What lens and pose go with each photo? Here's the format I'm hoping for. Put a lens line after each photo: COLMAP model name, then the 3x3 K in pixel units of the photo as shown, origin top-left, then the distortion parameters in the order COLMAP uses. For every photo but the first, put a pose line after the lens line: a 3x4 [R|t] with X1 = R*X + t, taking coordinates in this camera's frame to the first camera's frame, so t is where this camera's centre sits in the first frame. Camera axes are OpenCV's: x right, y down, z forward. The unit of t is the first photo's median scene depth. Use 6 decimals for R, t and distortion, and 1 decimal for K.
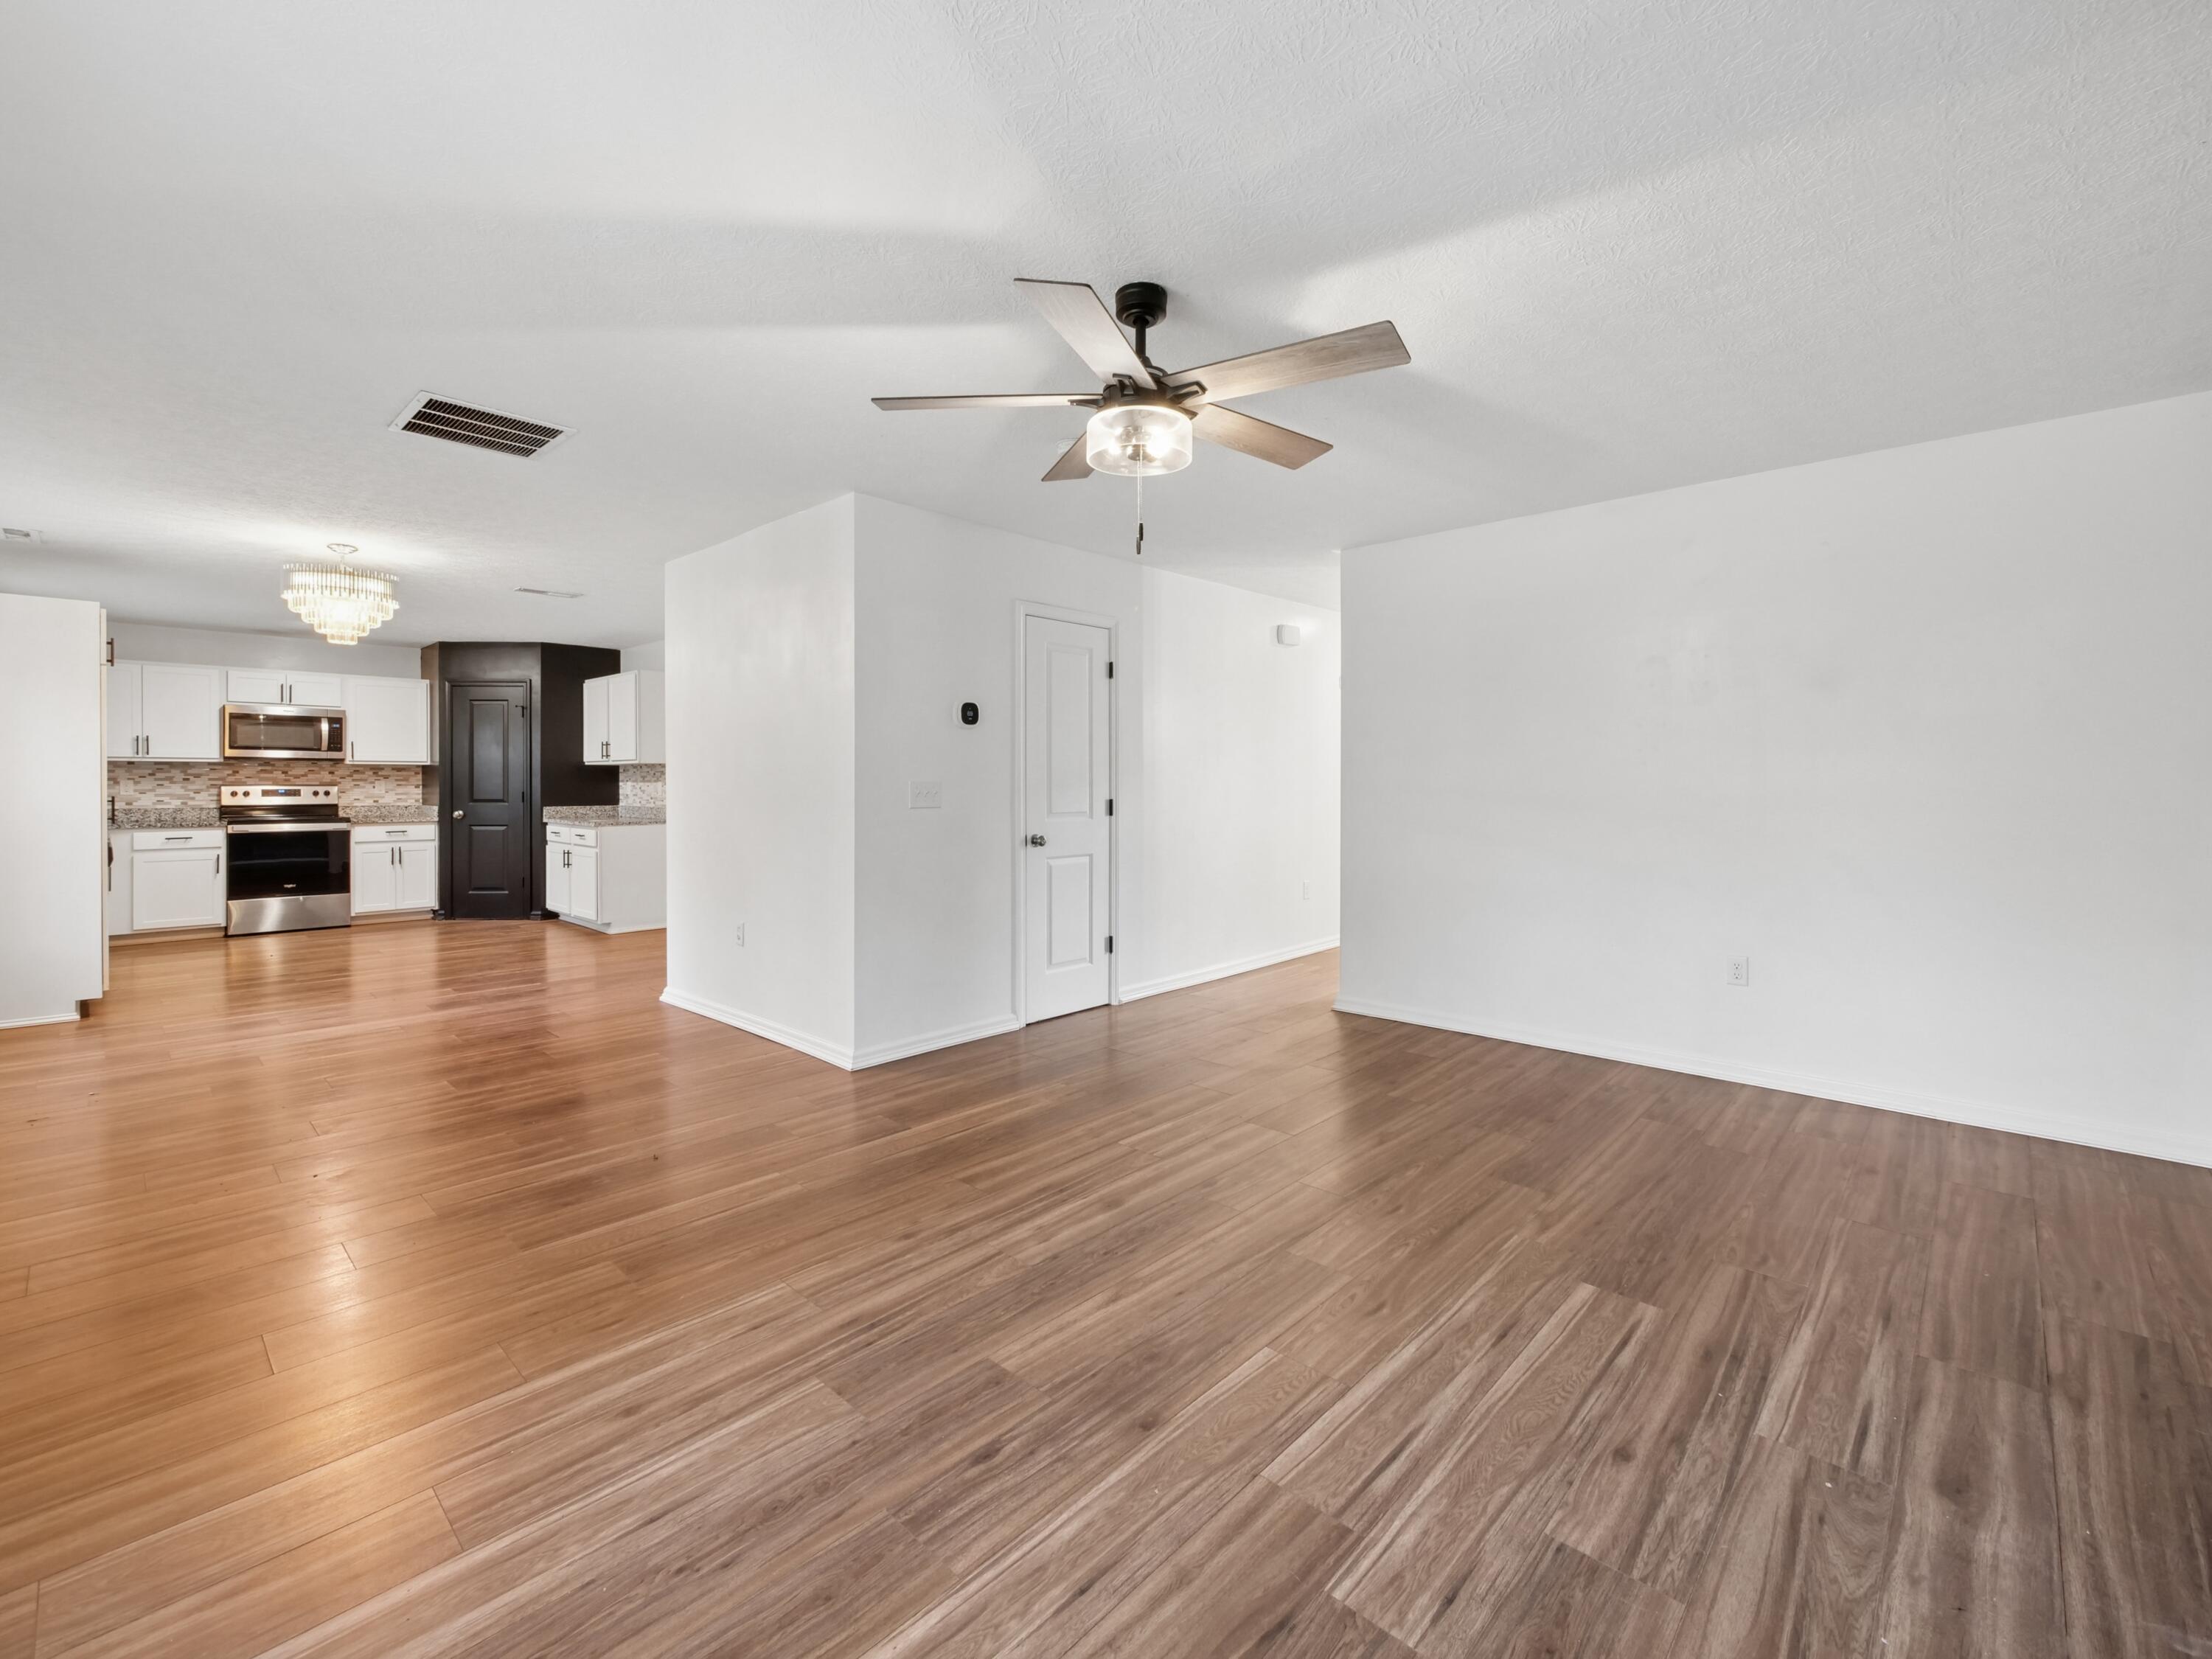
lens RADIAL K [[949.7, 0, 1123.8], [0, 949.7, 783.8], [0, 0, 1]] dist [-0.006875, 0.001024]
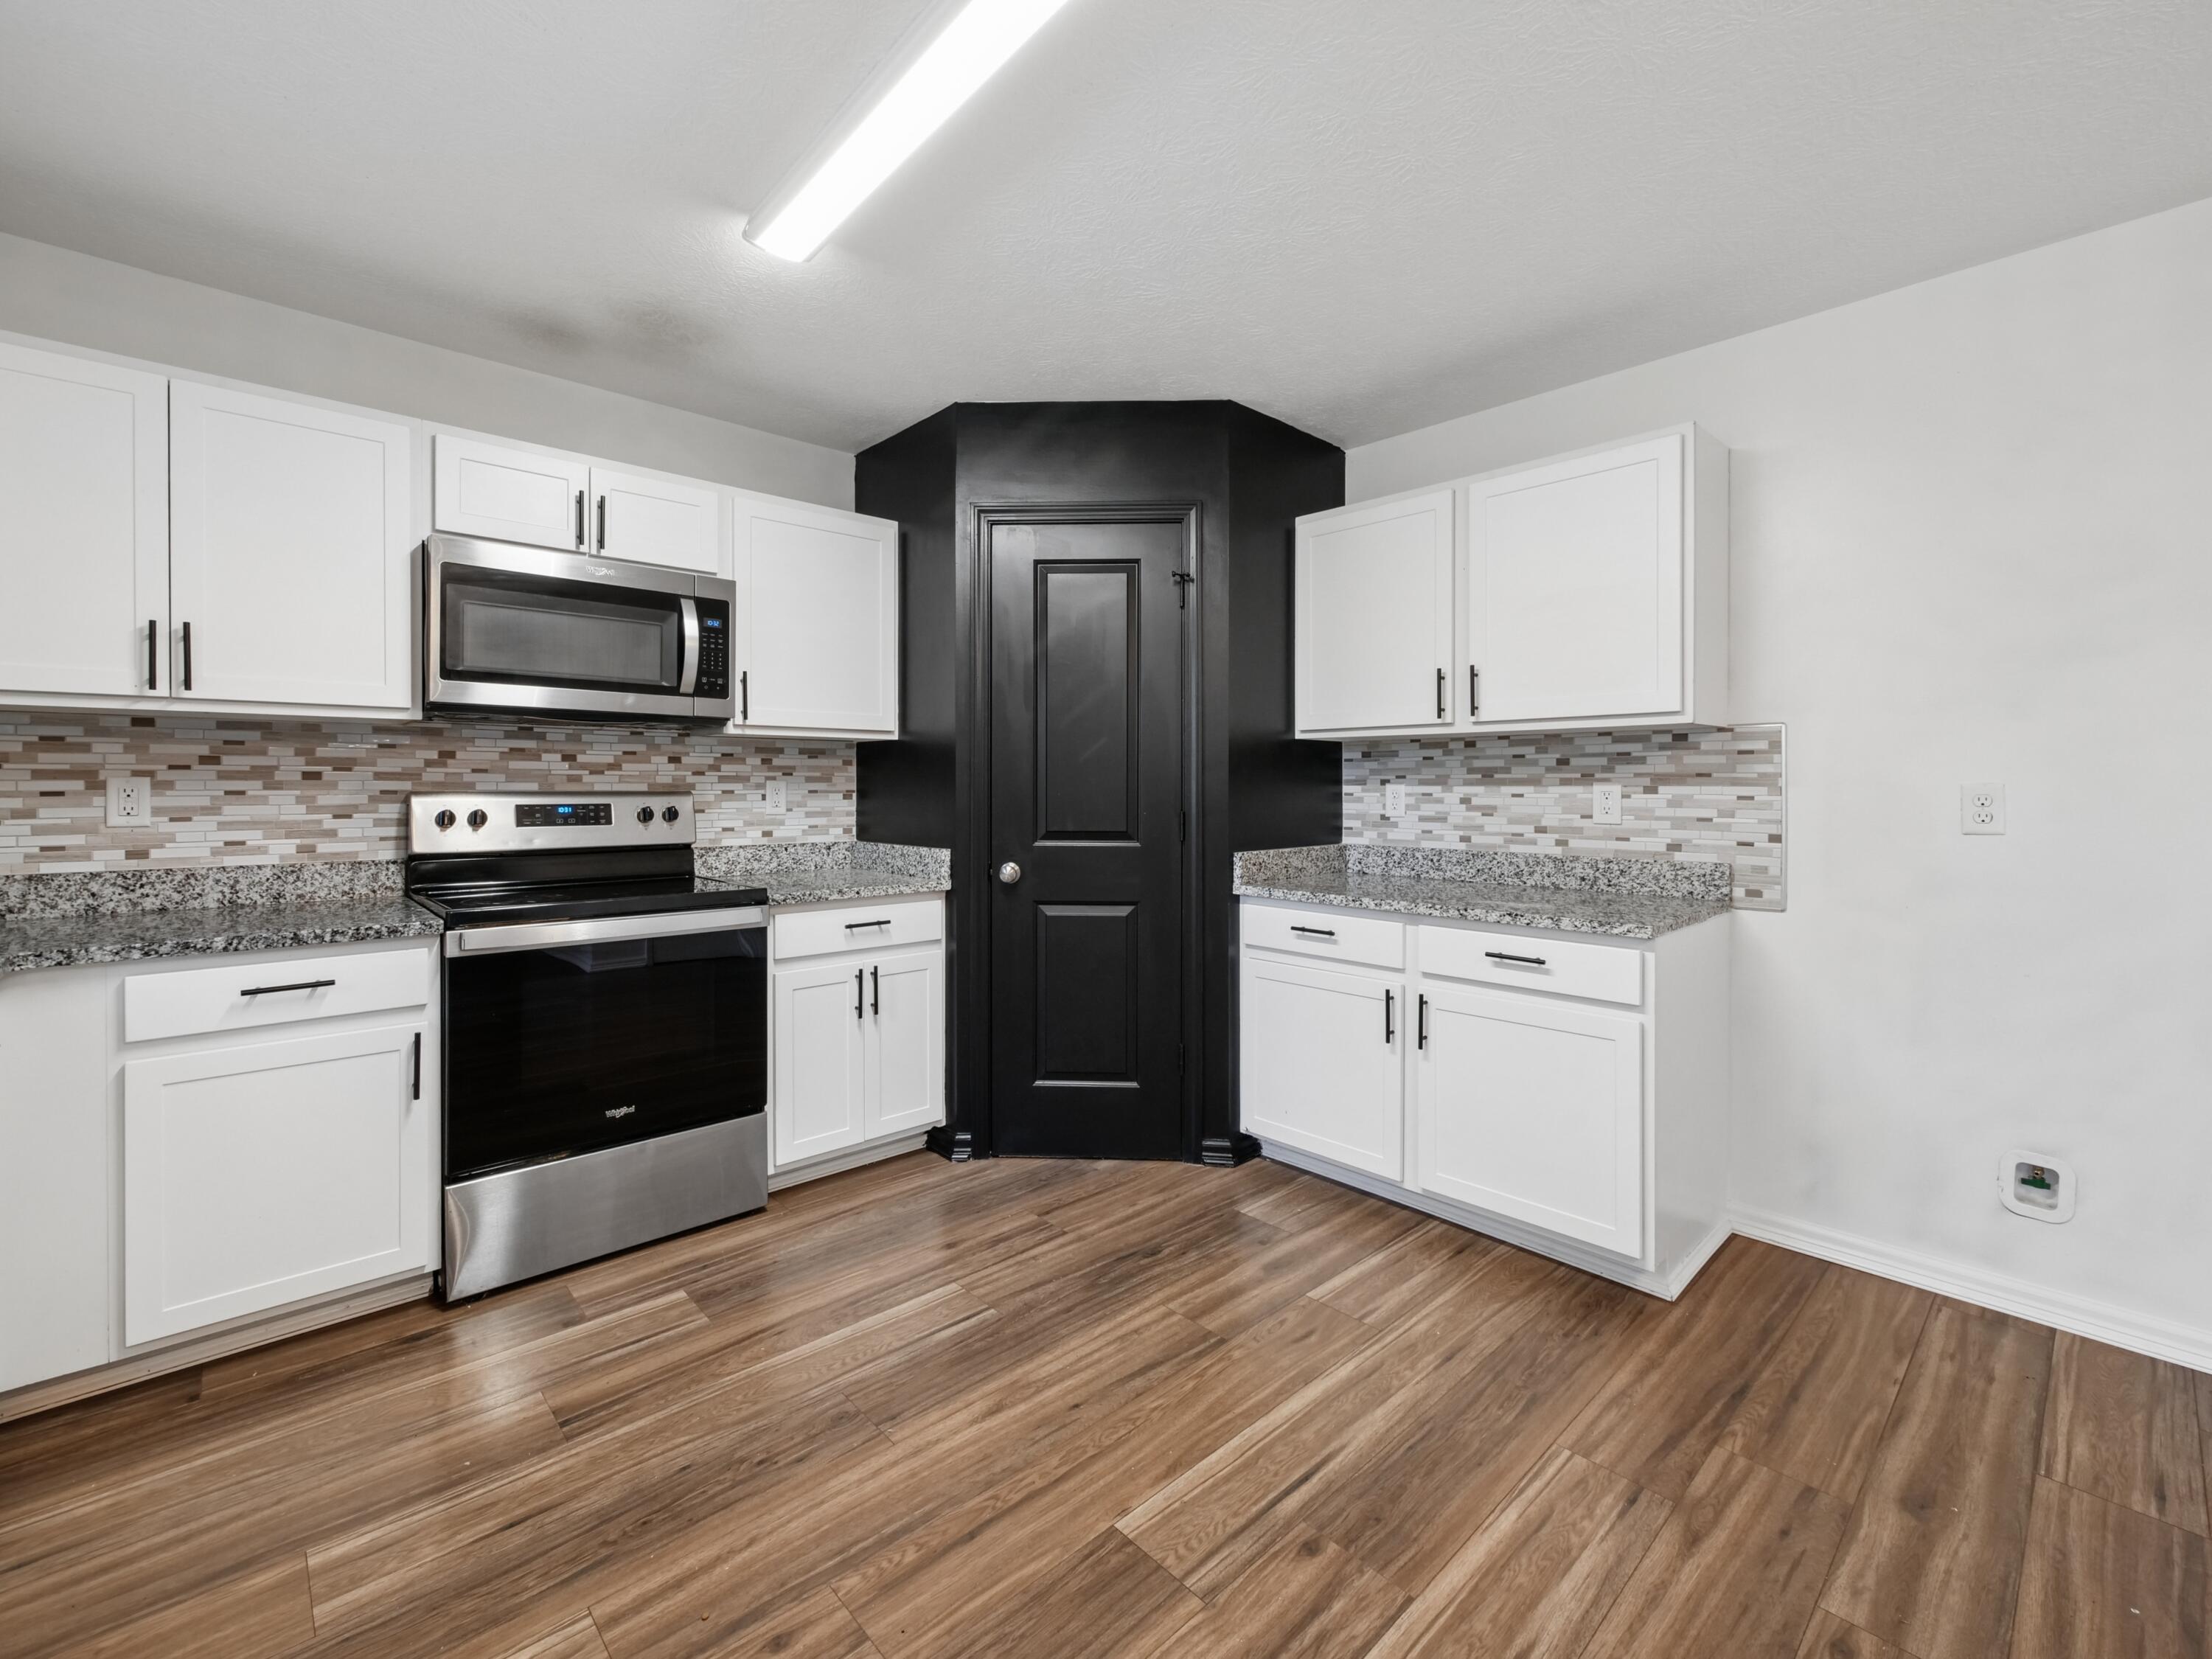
lens RADIAL K [[949.7, 0, 1133.4], [0, 949.7, 786.4], [0, 0, 1]] dist [-0.006875, 0.001024]
pose [[0.997669, 0.000174, -0.068232, -0.720200], [-0.000292, 0.999998, -0.001728, -0.000609], [0.068231, 0.001744, 0.997668, 0.726406]]
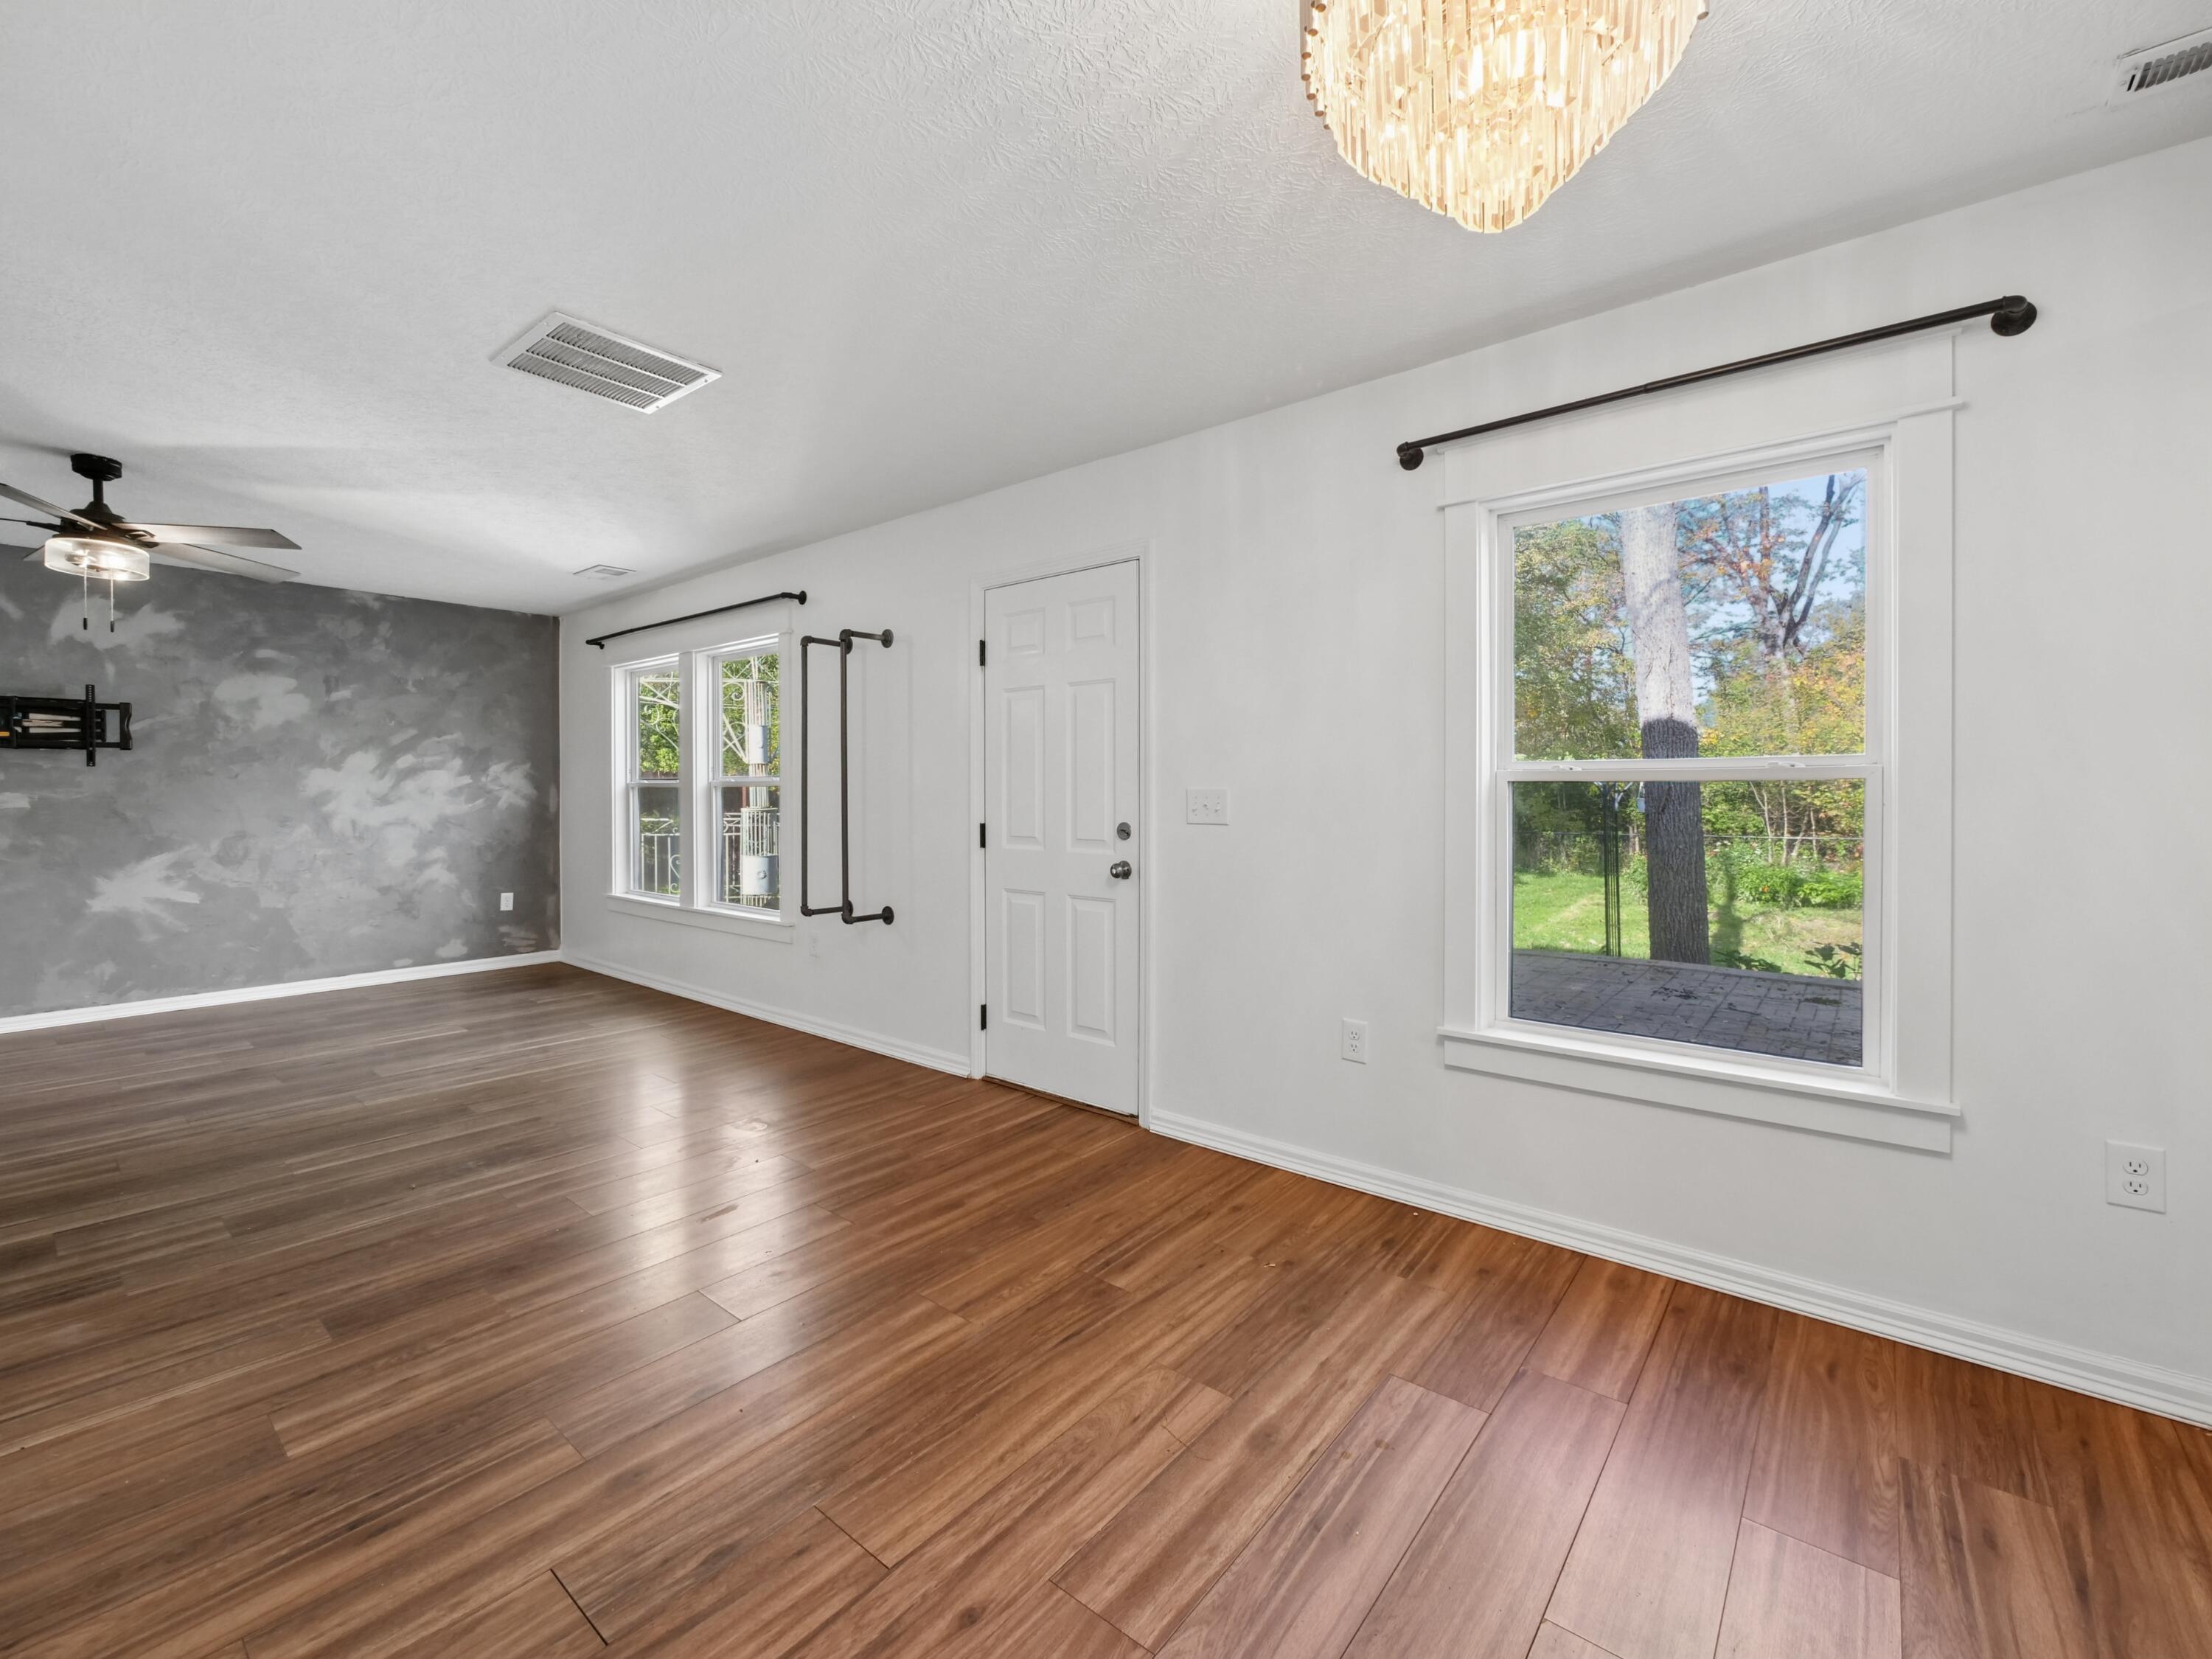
lens RADIAL K [[949.7, 0, 1144.5], [0, 949.7, 794.9], [0, 0, 1]] dist [-0.006875, 0.001024]
pose [[-0.997843, -0.000333, -0.065647, -0.490430], [-0.000505, 0.999996, 0.002607, -0.000439], [0.065646, 0.002634, -0.997840, 0.840146]]
